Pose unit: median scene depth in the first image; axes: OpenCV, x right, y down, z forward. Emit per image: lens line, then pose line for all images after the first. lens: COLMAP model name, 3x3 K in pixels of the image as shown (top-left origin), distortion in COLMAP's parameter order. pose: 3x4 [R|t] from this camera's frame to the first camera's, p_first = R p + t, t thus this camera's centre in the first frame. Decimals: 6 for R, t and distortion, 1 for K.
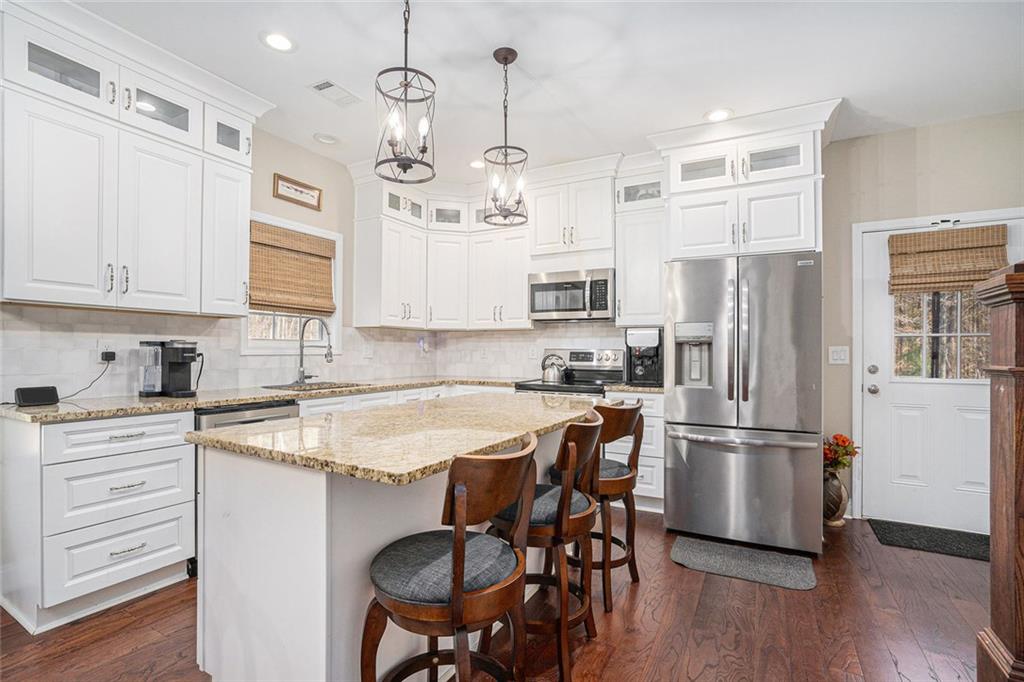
lens RADIAL K [[493.4, 0, 483.7], [0, 493.4, 350.2], [0, 0, 1]] dist [-0.053197, 0.022753]
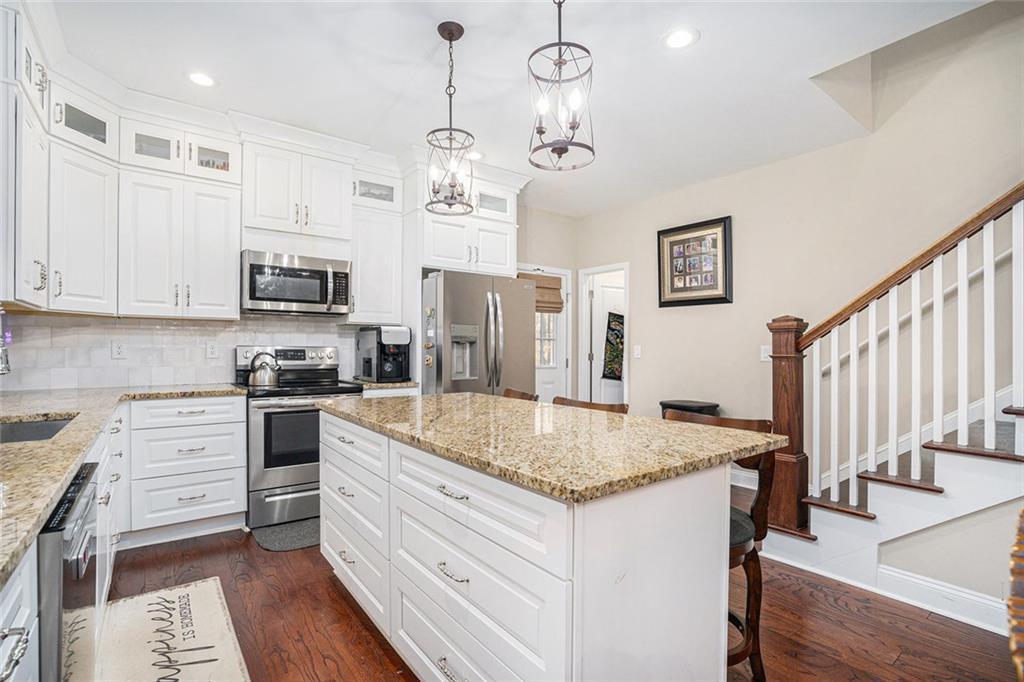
lens RADIAL K [[482.8, 0, 531.4], [0, 482.8, 349.6], [0, 0, 1]] dist [-0.047108, 0.000161]
pose [[0.376173, -0.004097, 0.926540, -0.468049], [-0.002689, 0.999981, 0.005513, -0.001797], [-0.926545, -0.004566, 0.376155, 0.322976]]
